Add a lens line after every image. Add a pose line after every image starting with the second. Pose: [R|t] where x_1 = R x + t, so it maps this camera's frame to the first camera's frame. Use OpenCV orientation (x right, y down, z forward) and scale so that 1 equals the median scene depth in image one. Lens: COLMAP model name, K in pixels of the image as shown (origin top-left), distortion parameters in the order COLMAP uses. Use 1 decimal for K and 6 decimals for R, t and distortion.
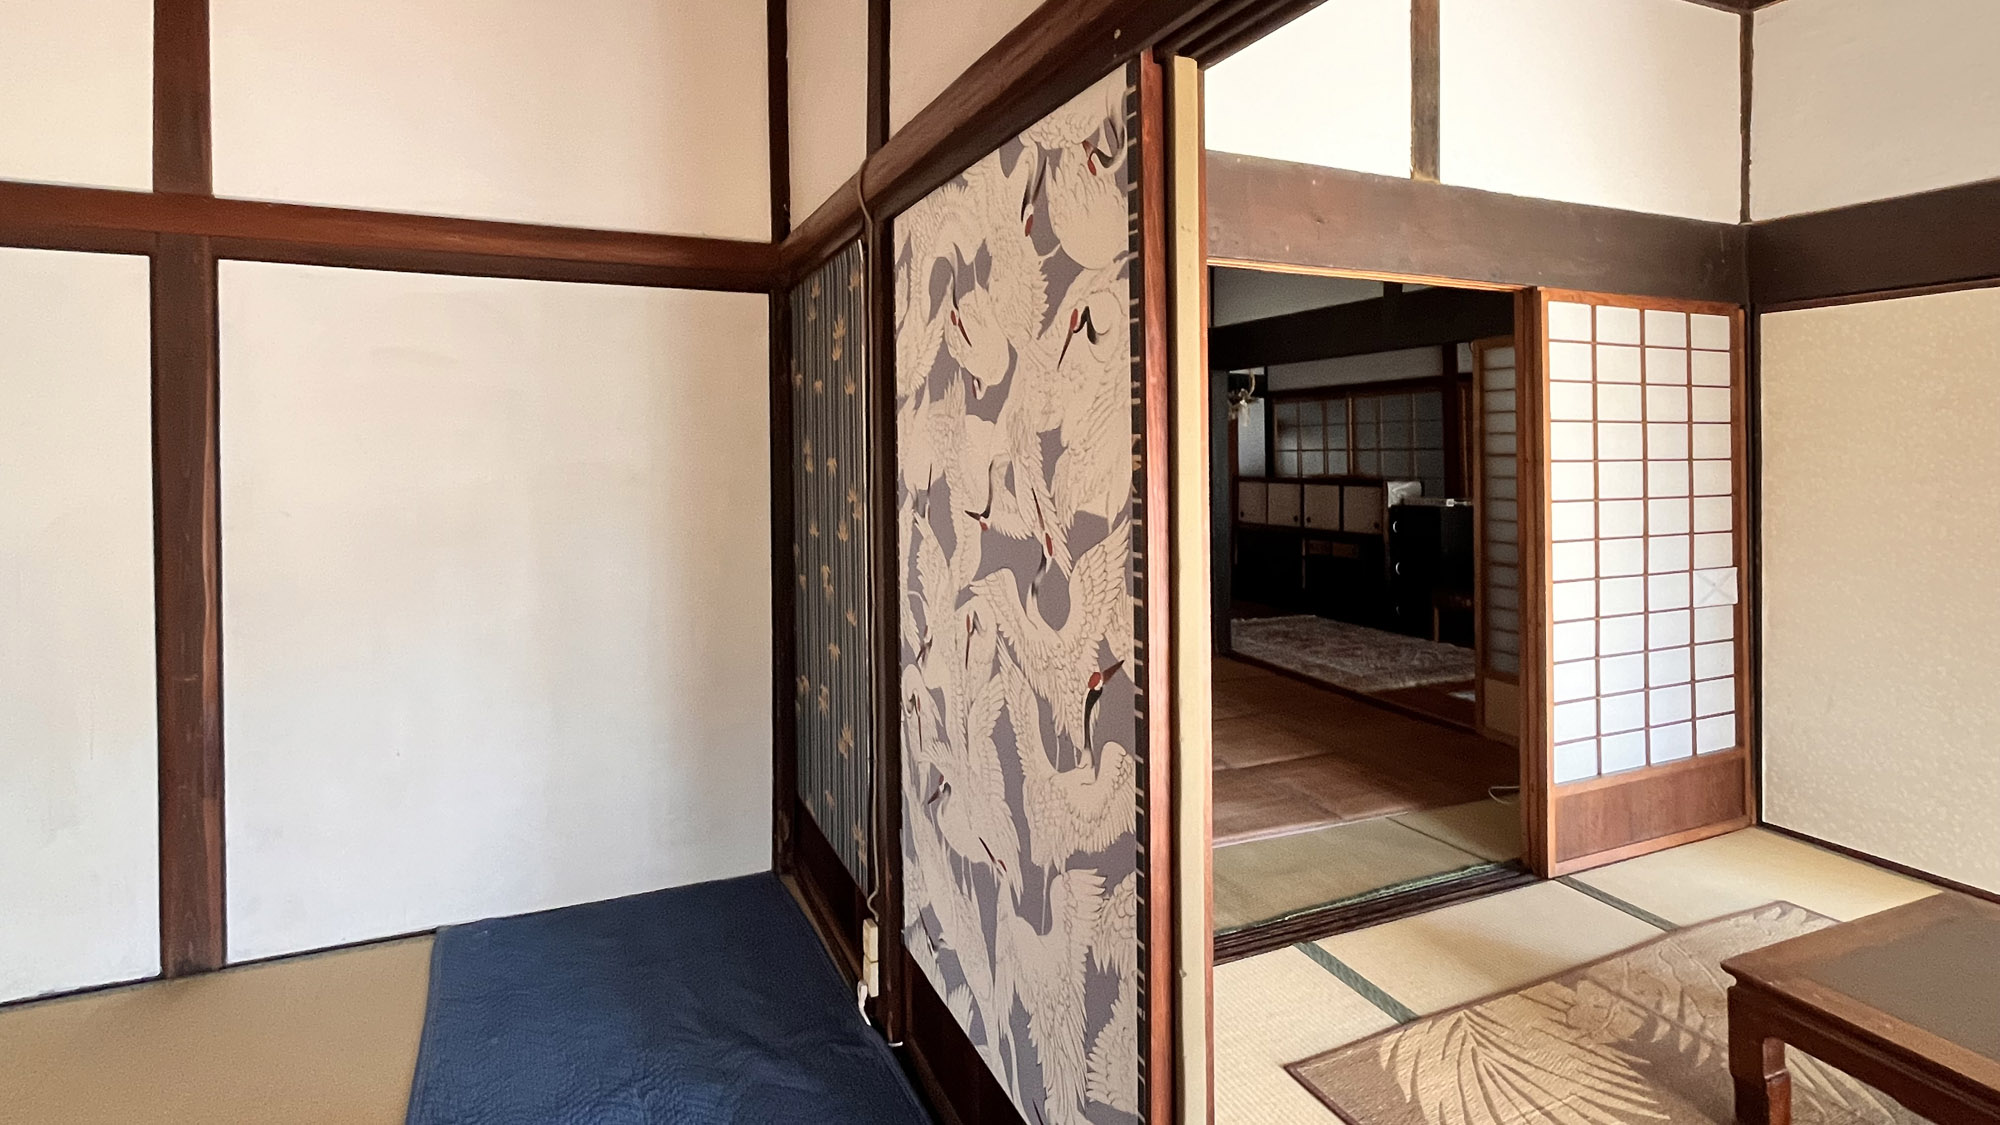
lens RADIAL K [[998.9, 0, 998.5], [0, 998.9, 445.5], [0, 0, 1]] dist [-0.002809, -0.000054]
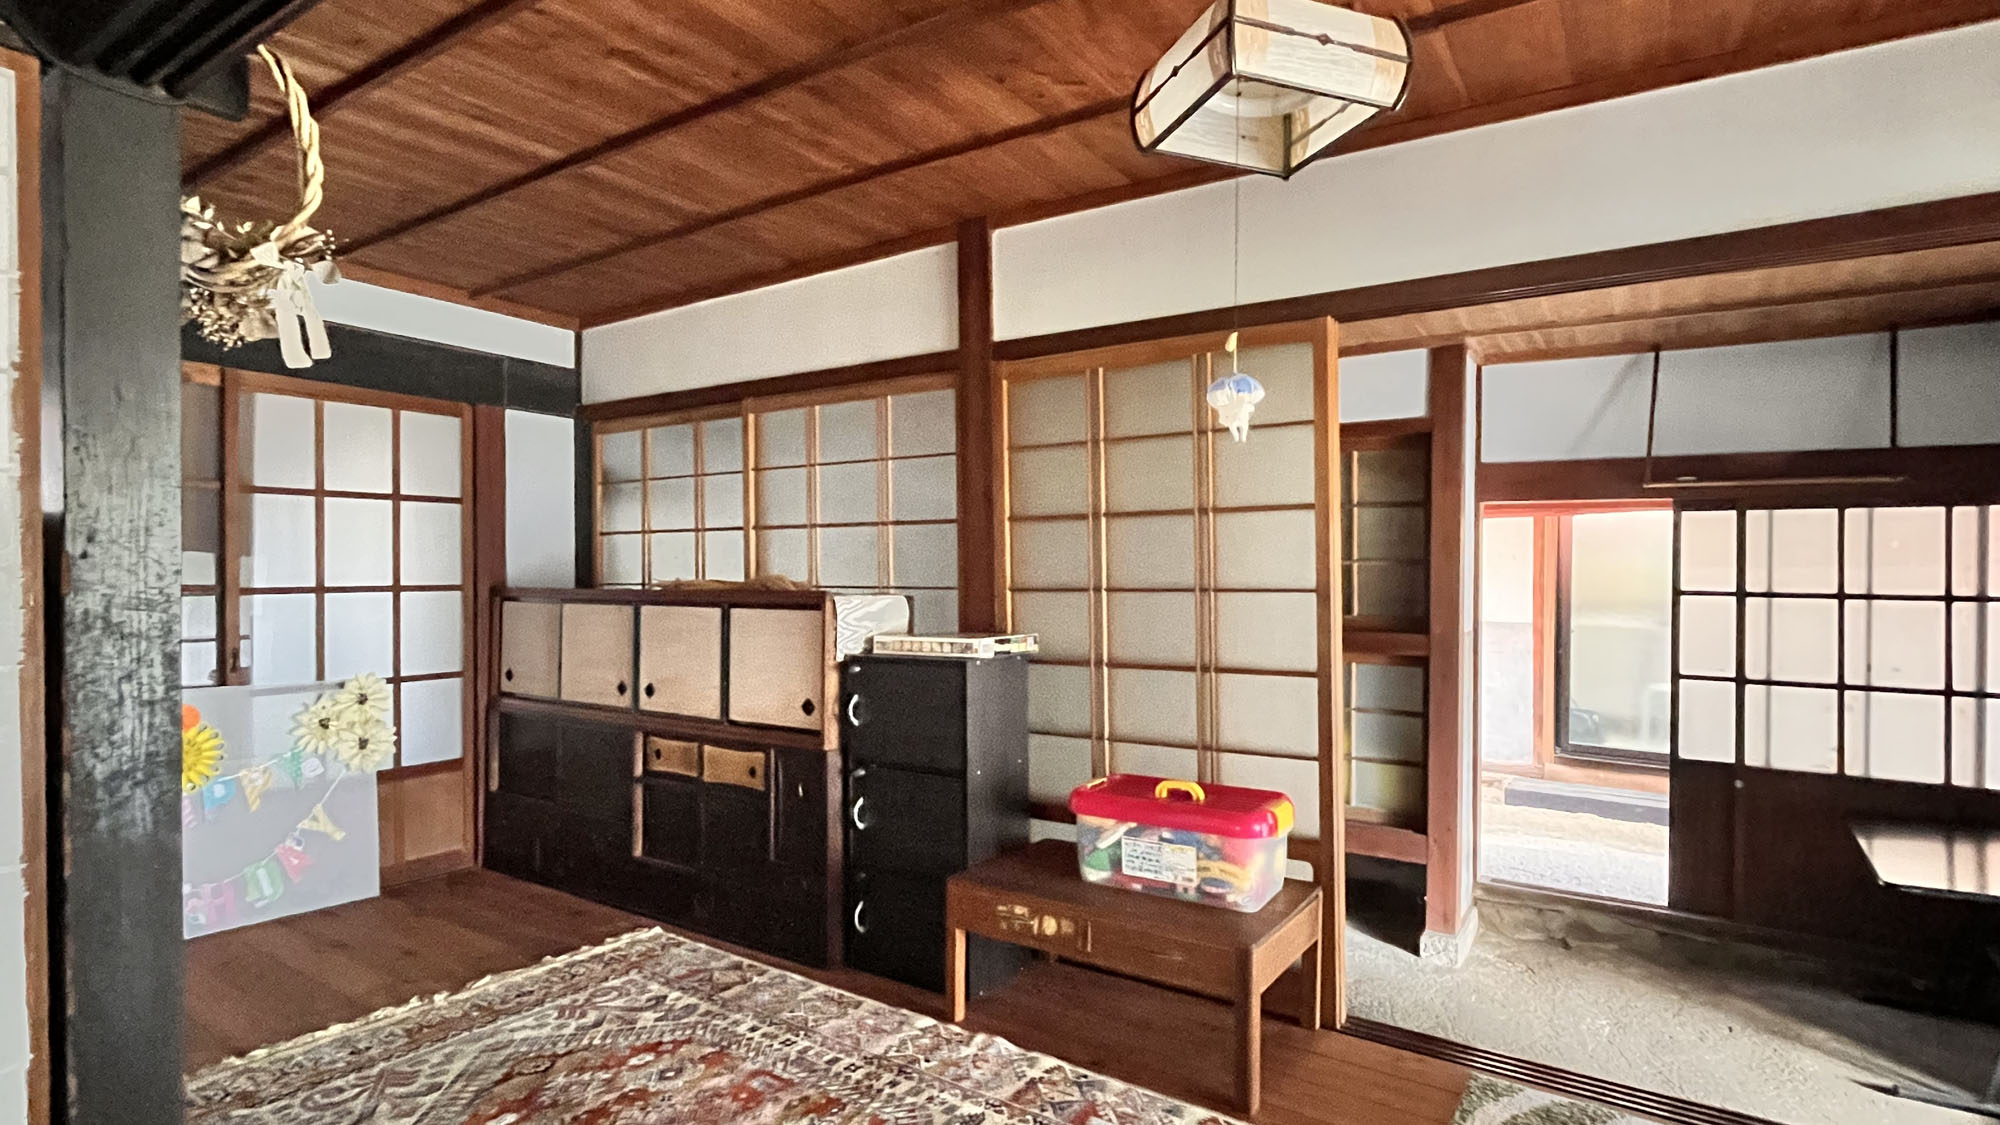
lens RADIAL K [[998.9, 0, 1002.1], [0, 998.9, 569.4], [0, 0, 1]] dist [-0.002809, -0.000054]
pose [[0.842568, 0.007819, 0.538533, 0.227289], [-0.011726, 0.999924, 0.003828, 0.022359], [-0.538462, -0.009541, 0.842596, 0.618811]]
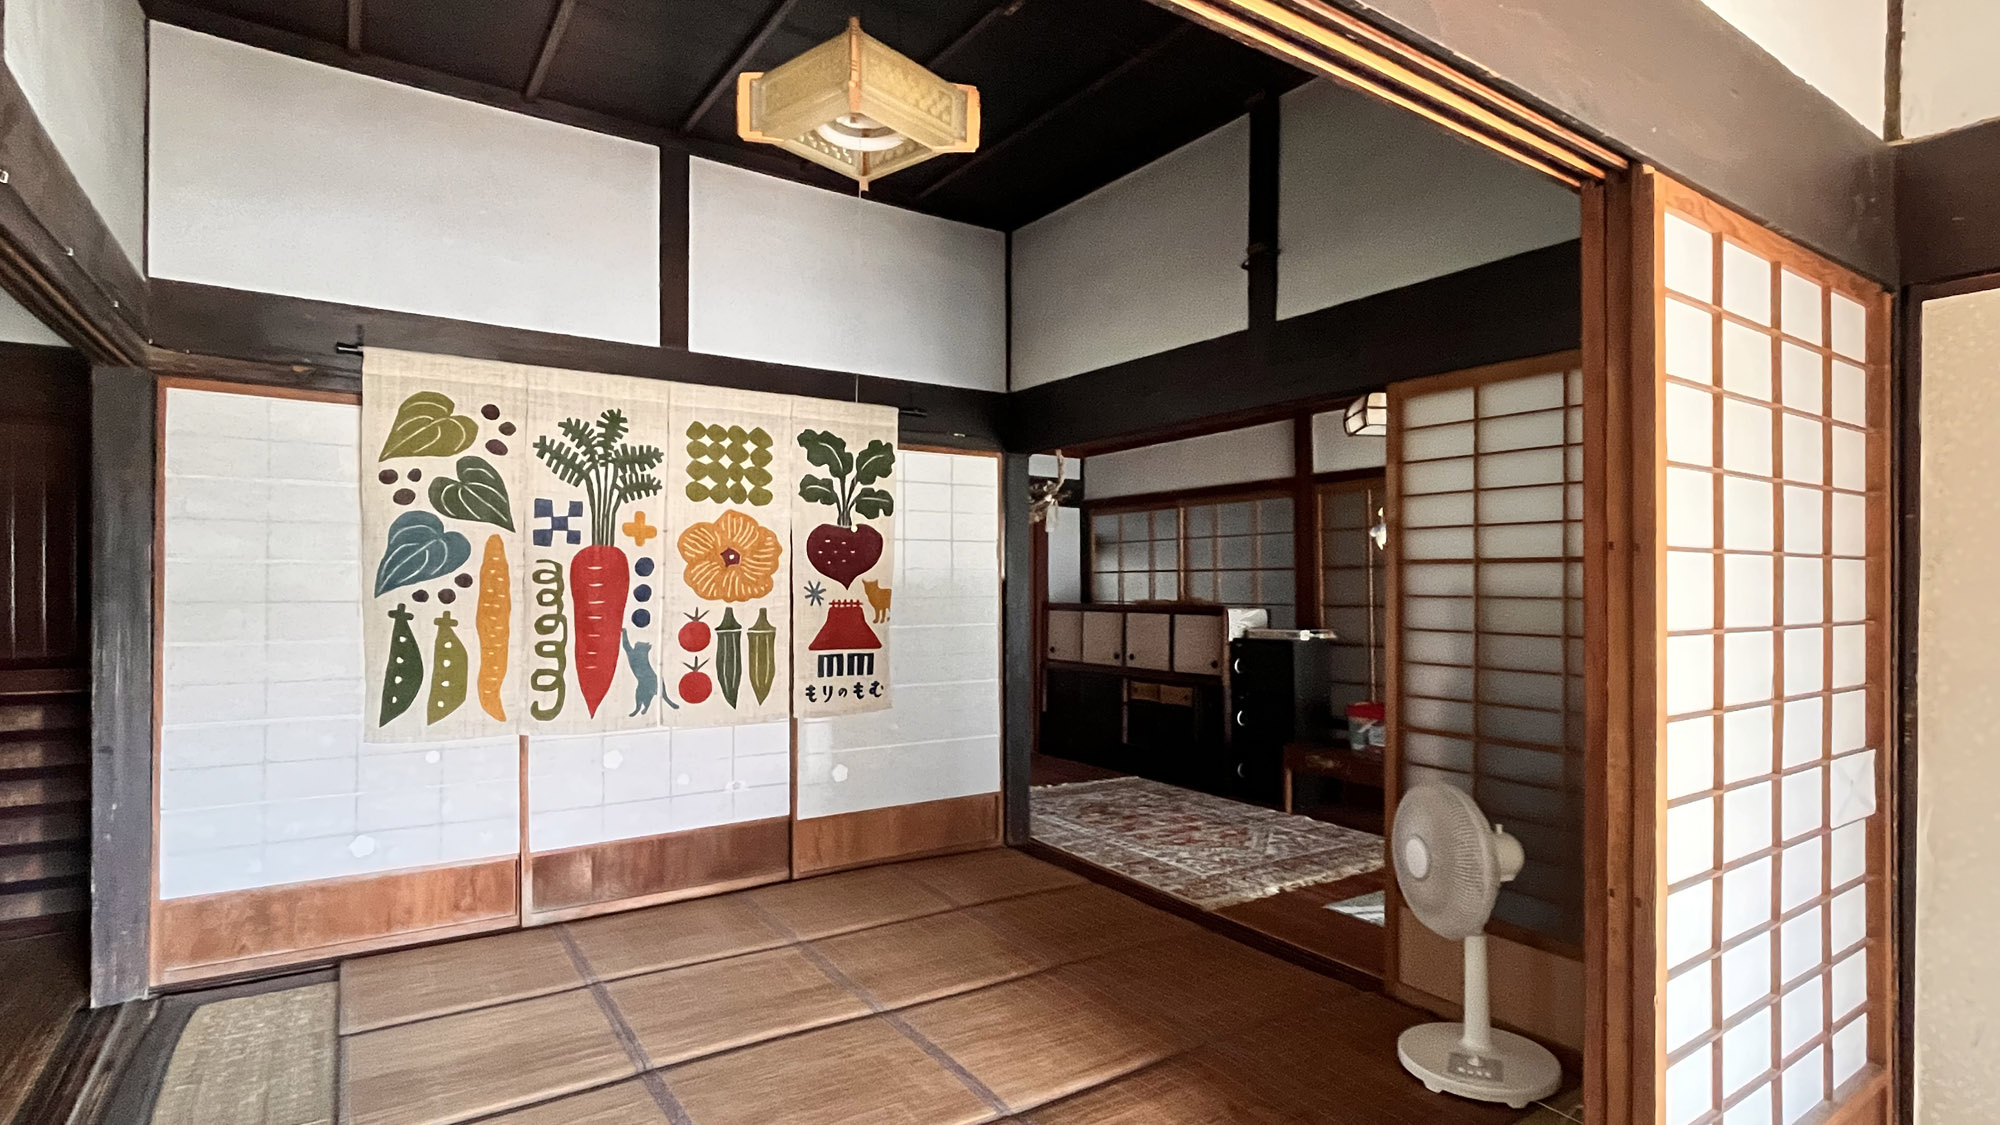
lens RADIAL K [[998.9, 0, 1015.5], [0, 998.9, 579.3], [0, 0, 1]] dist [-0.002809, -0.000054]
pose [[0.981591, 0.010752, 0.190691, 0.070756], [-0.010924, 0.999940, -0.000150, 0.014412], [-0.190681, -0.001936, 0.981650, 0.249169]]
